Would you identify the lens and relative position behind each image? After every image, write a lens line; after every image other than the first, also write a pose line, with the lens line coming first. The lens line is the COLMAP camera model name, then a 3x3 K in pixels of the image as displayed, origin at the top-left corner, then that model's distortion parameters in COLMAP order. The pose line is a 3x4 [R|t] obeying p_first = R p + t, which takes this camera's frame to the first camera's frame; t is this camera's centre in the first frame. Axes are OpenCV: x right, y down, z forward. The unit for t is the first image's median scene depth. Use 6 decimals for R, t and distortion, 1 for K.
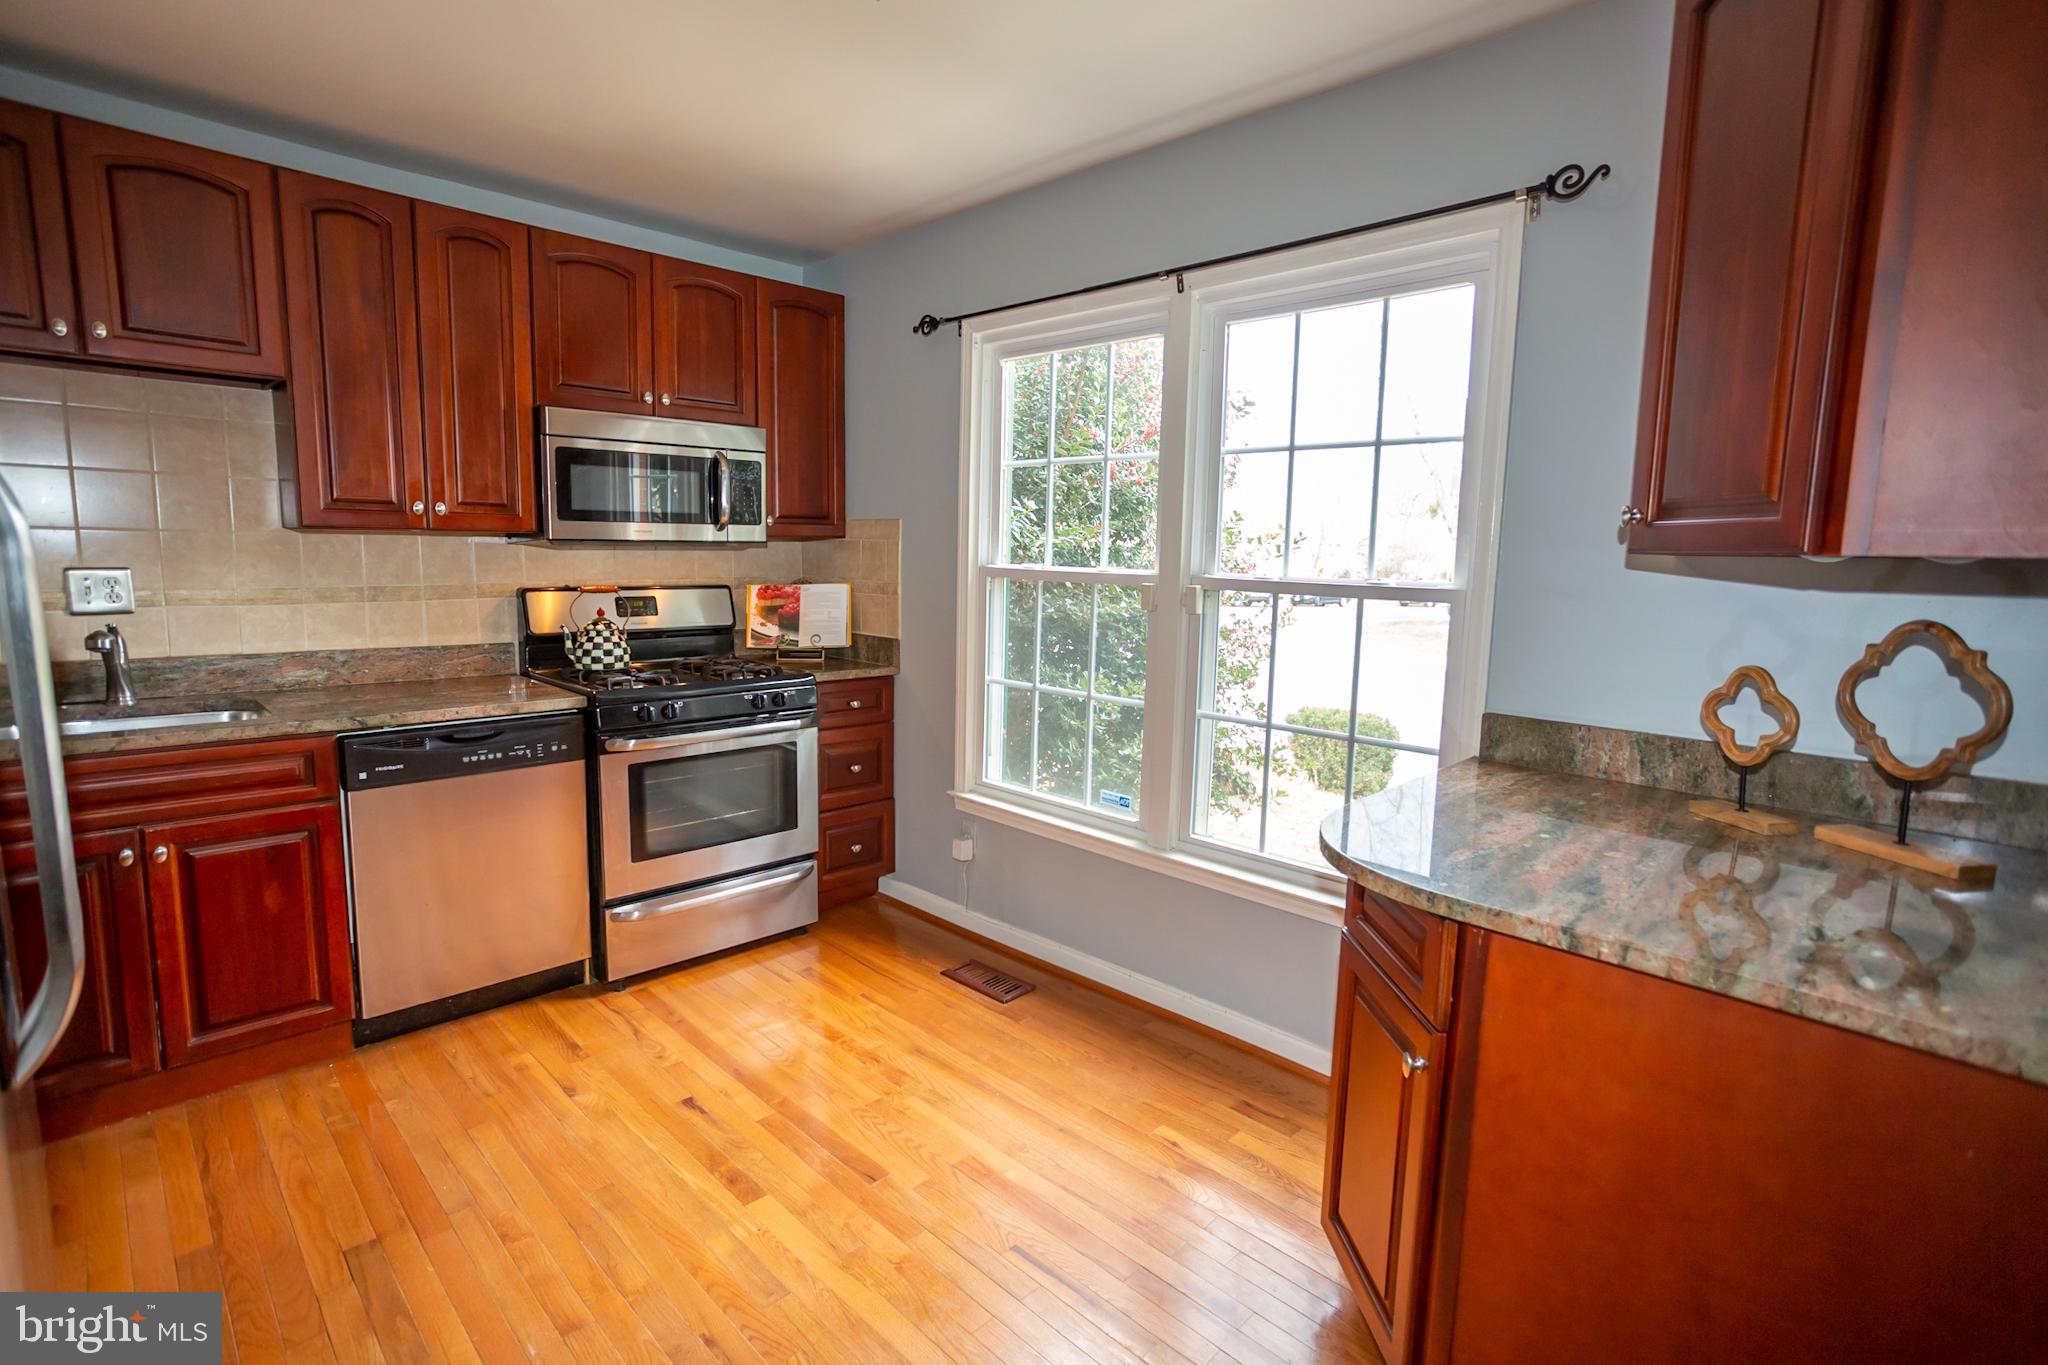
lens RADIAL K [[978.5, 0, 1012.2], [0, 978.5, 678.3], [0, 0, 1]] dist [-0.038438, 0.022925]
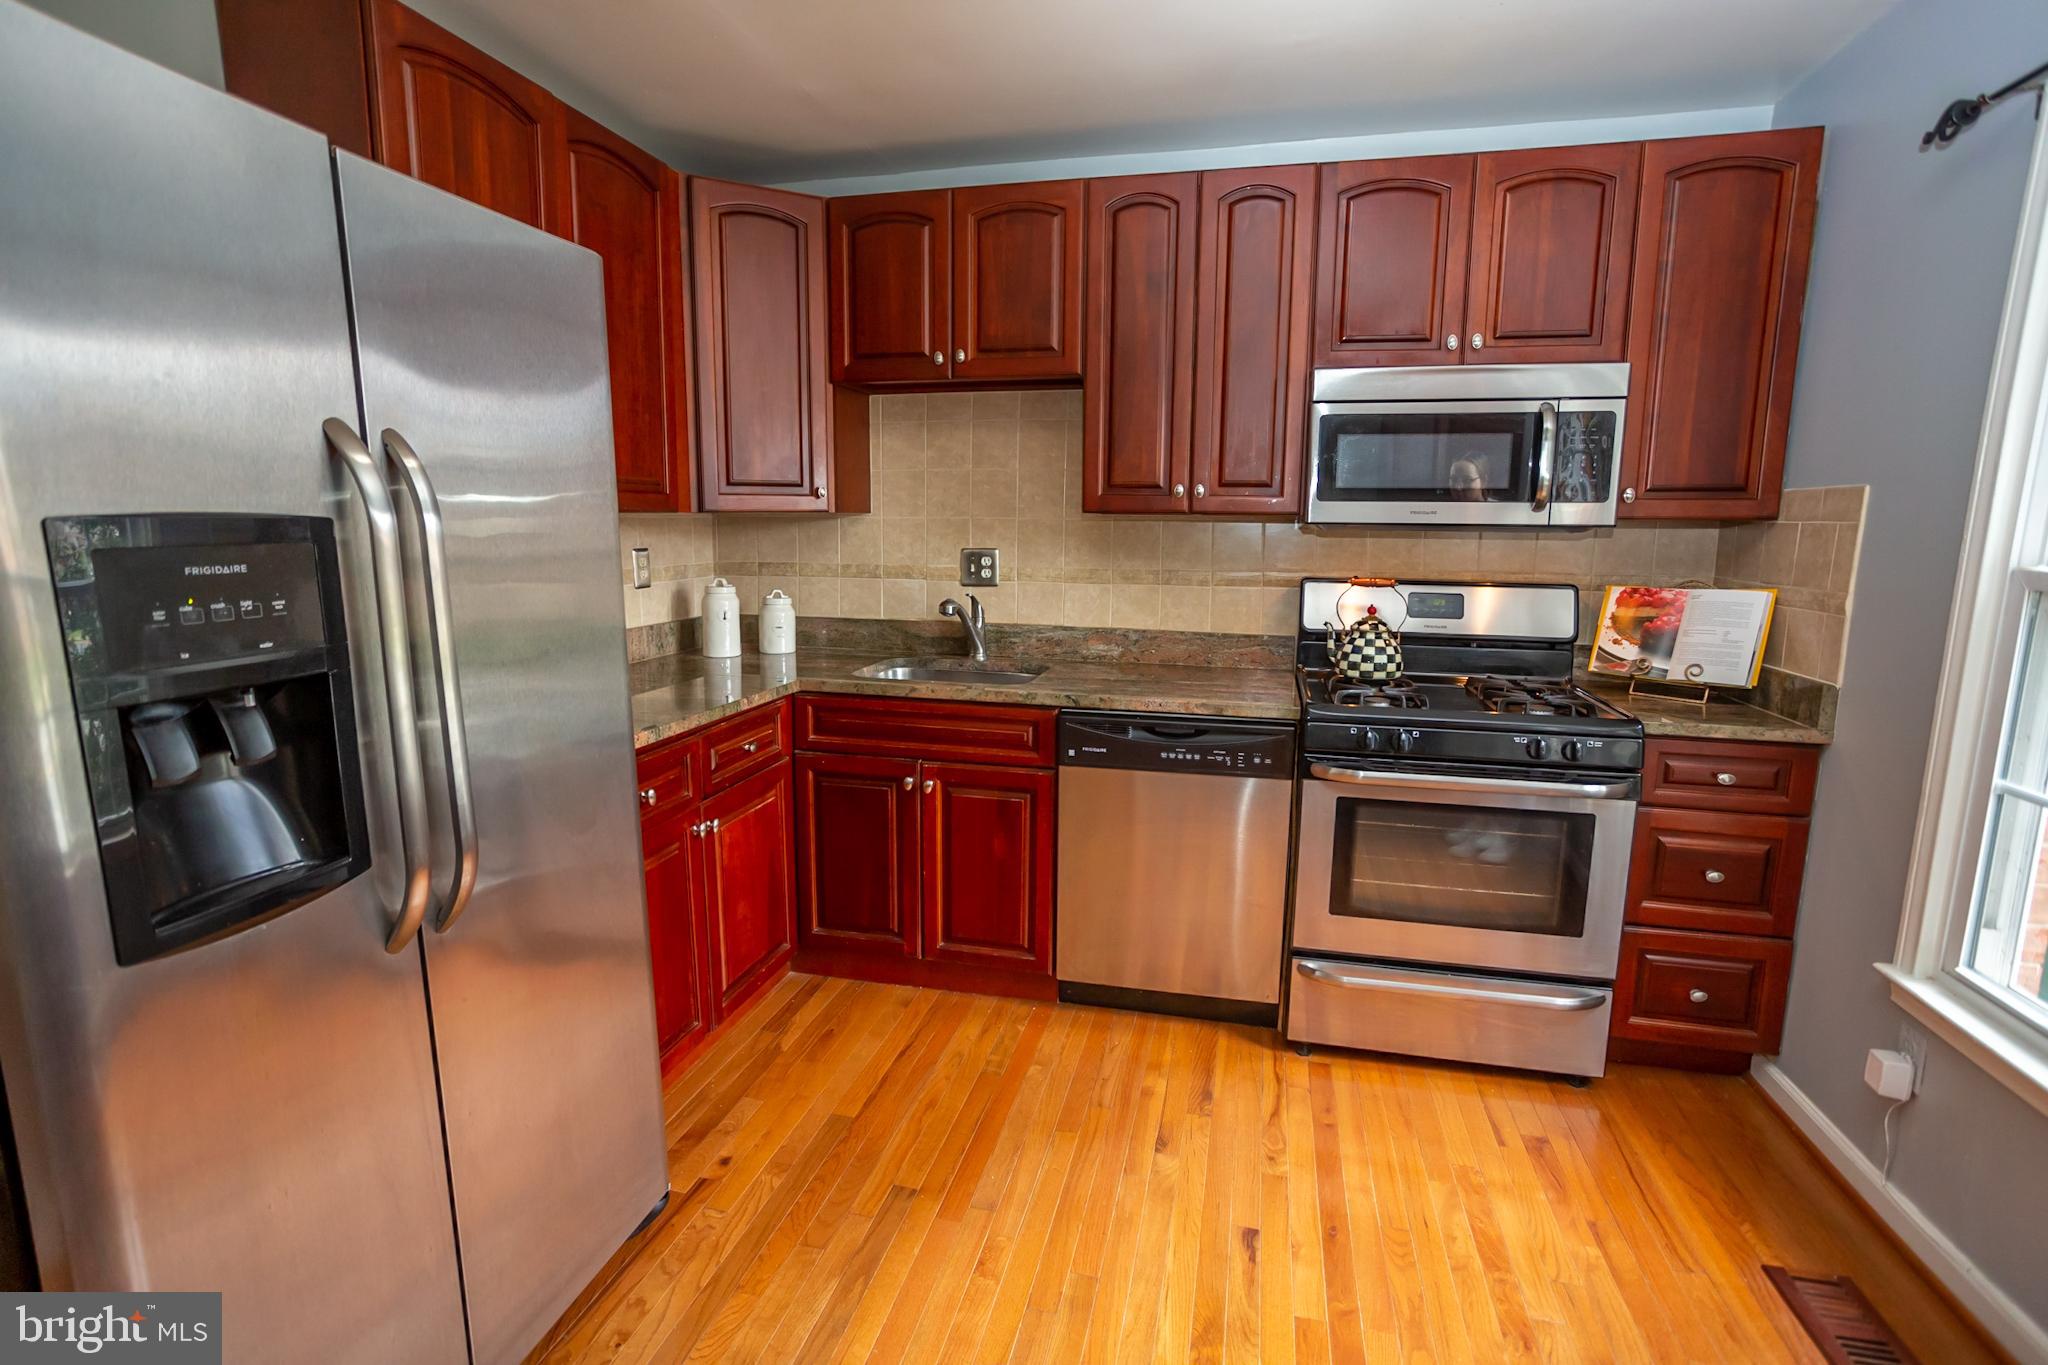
lens RADIAL K [[978.5, 0, 1016.7], [0, 978.5, 678.7], [0, 0, 1]] dist [-0.038438, 0.022925]
pose [[0.529610, 0.121893, -0.839437, 0.133105], [-0.110784, 0.991084, 0.074019, -0.038614], [0.840976, 0.053795, 0.538392, 0.302396]]
